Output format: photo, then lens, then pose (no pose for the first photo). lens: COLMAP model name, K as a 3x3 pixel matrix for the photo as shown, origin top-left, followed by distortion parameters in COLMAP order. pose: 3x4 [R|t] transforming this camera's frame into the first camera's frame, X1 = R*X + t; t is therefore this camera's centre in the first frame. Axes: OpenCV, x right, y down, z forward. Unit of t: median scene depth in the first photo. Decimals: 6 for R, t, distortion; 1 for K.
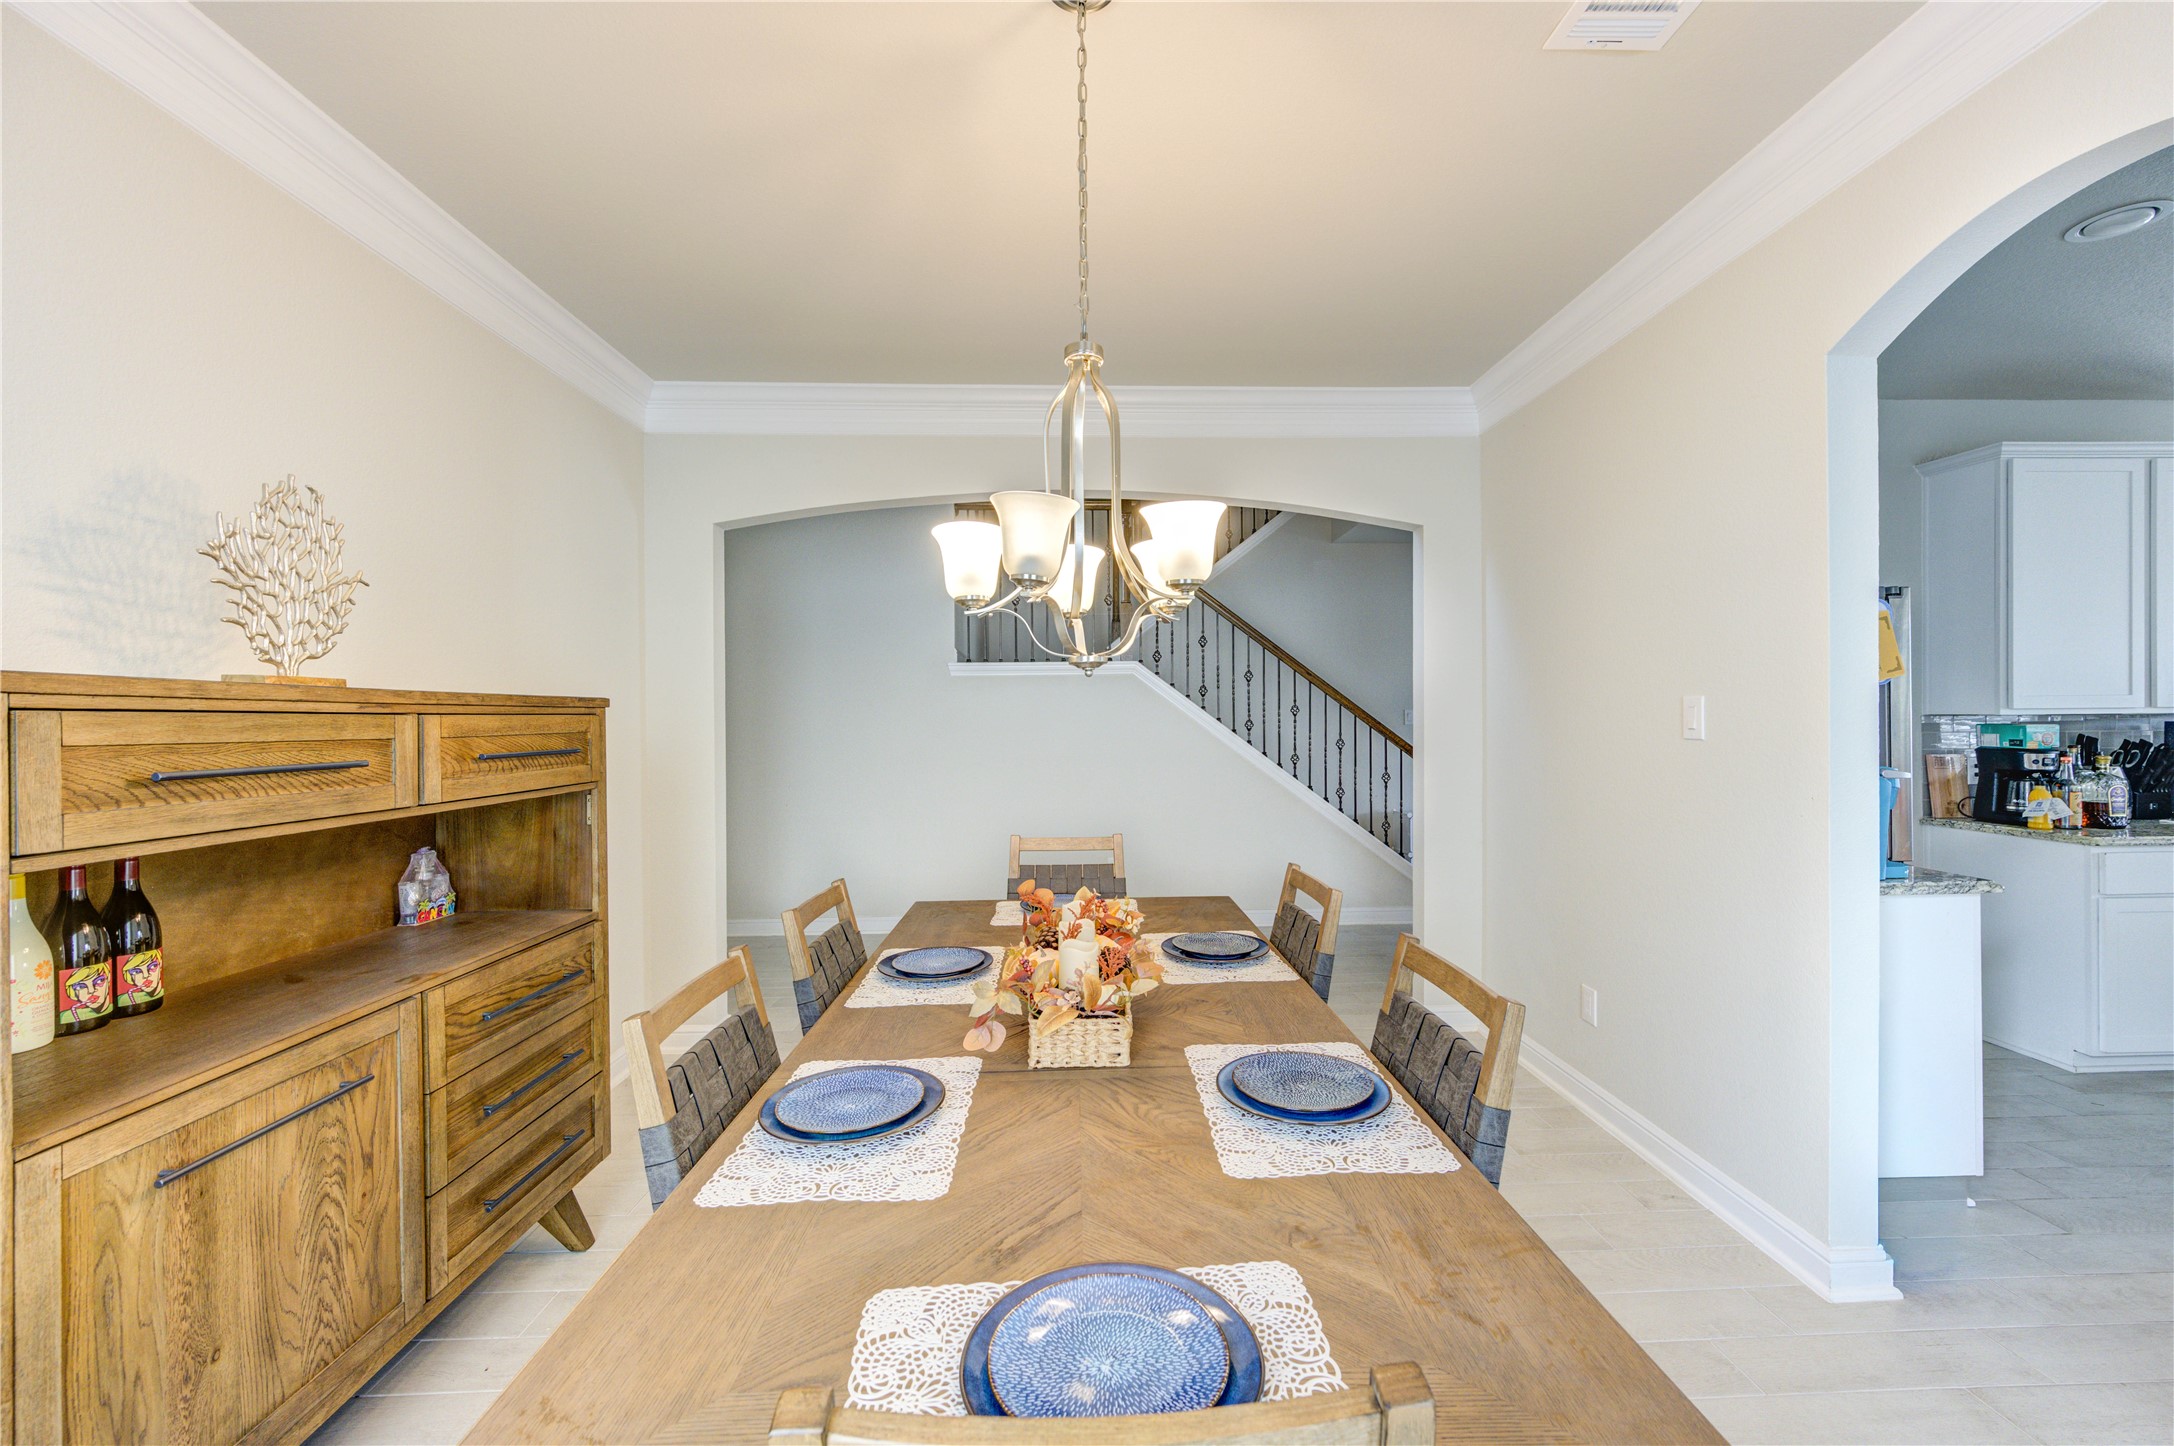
lens RADIAL K [[849.8, 0, 1106.4], [0, 849.8, 717.6], [0, 0, 1]] dist [0.001249, -0.000598]
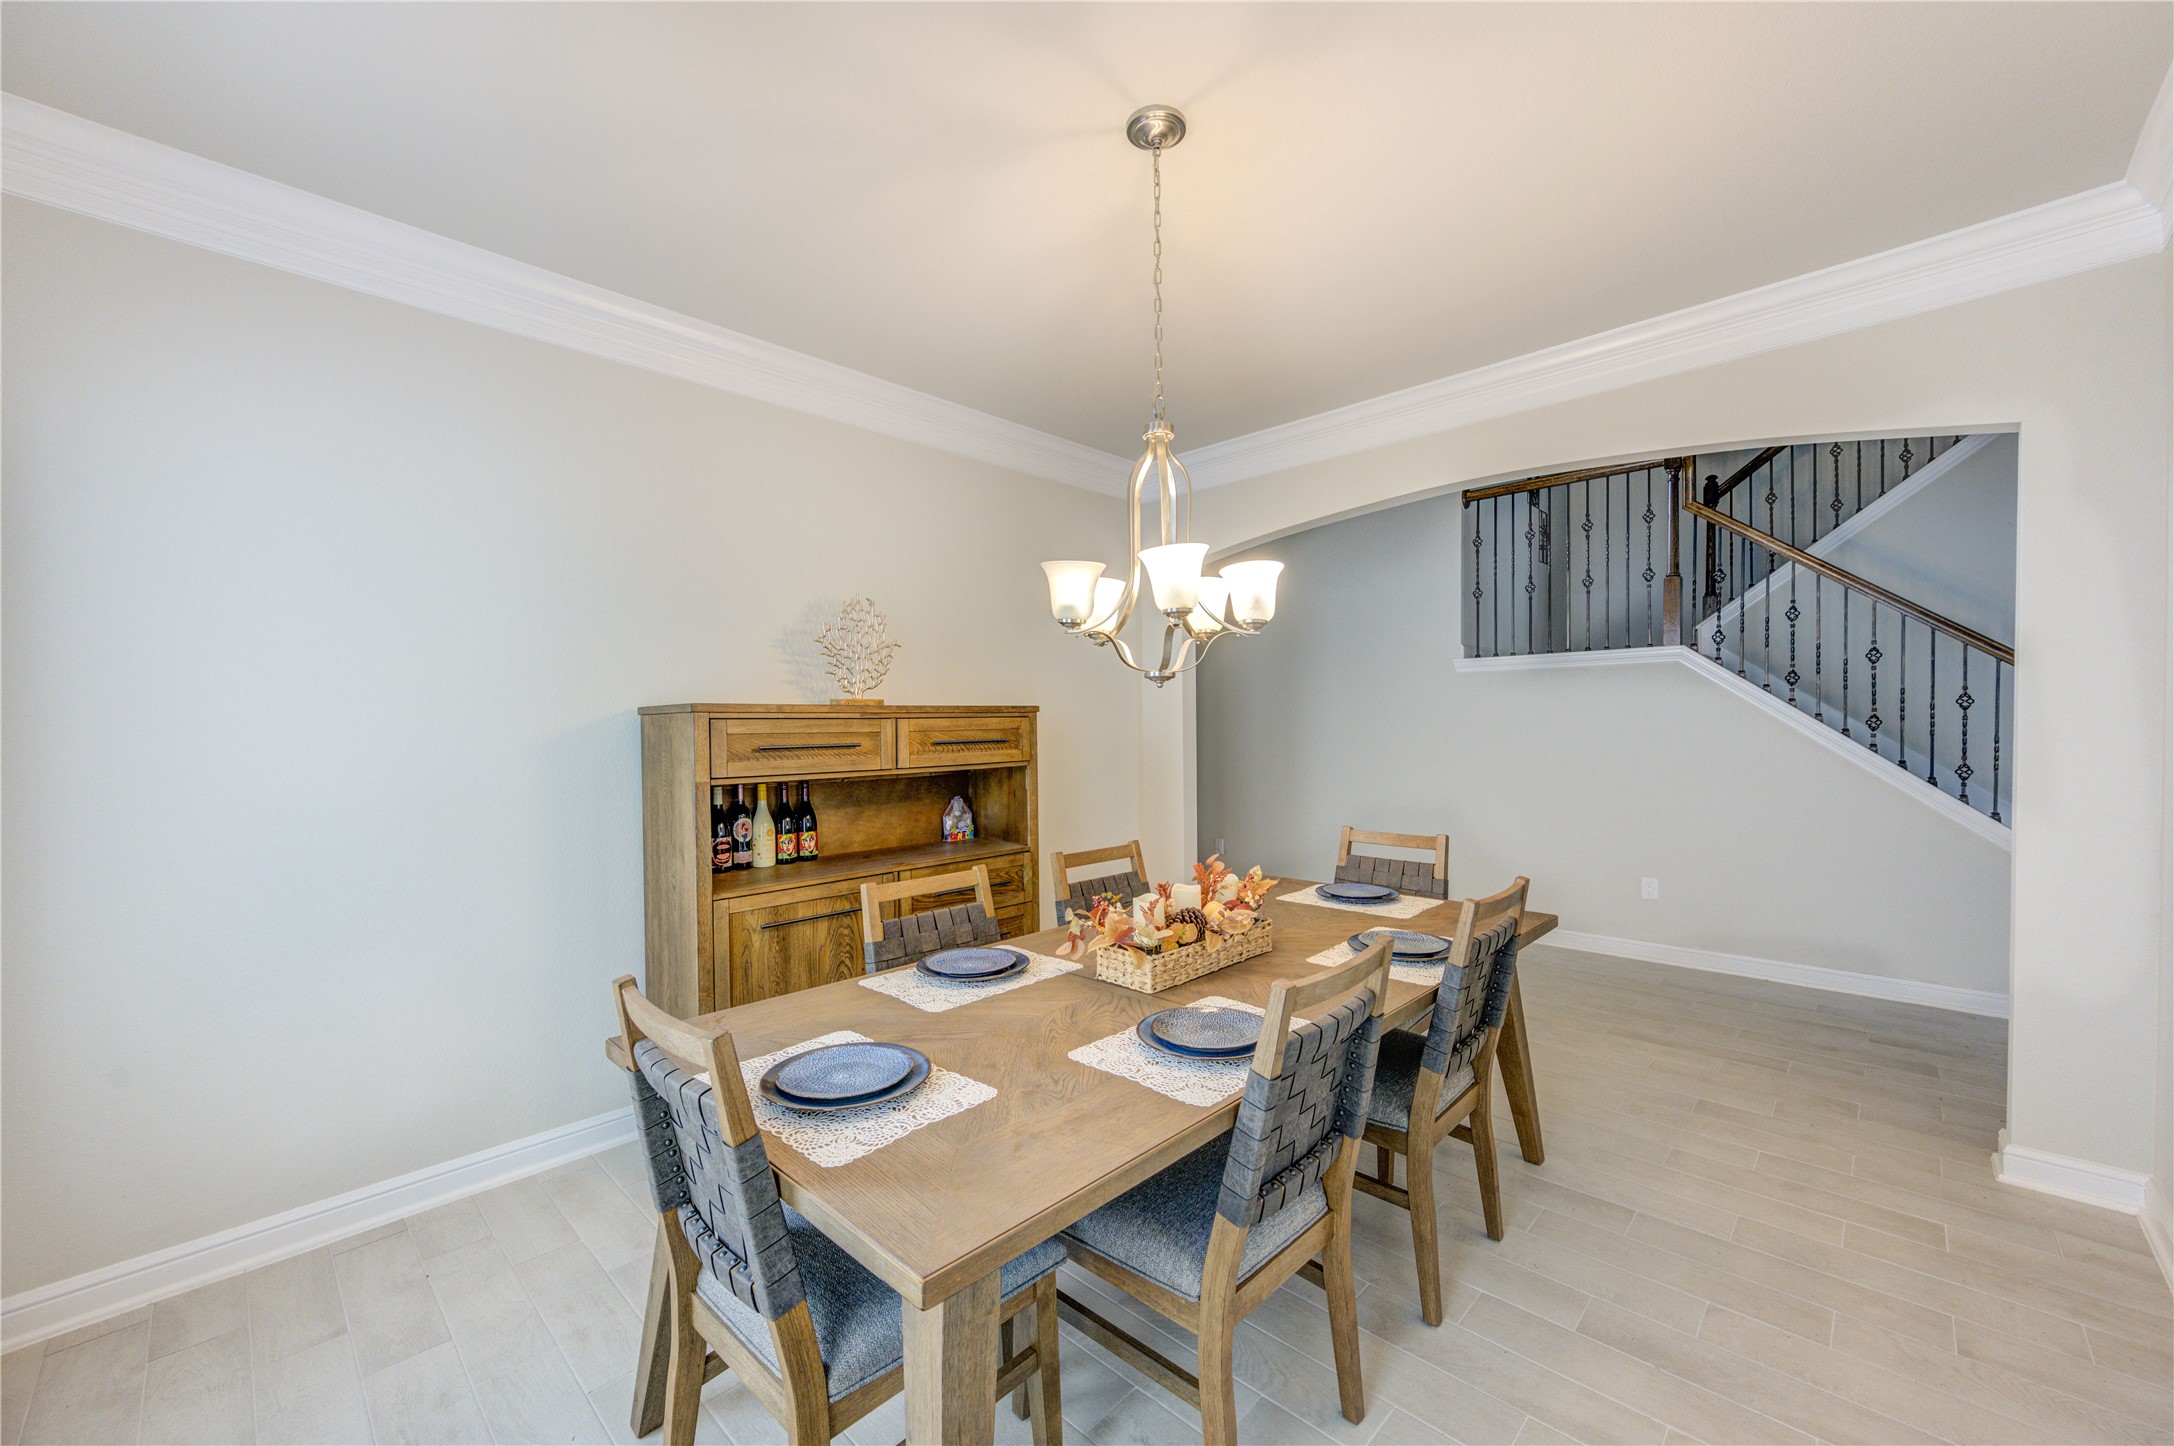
lens RADIAL K [[849.8, 0, 1105.6], [0, 849.8, 727.1], [0, 0, 1]] dist [0.001249, -0.000598]
pose [[0.694442, 0.007093, -0.719514, 0.846931], [0.005919, 0.999861, 0.015568, -0.011498], [0.719525, -0.015070, 0.694303, 0.066349]]
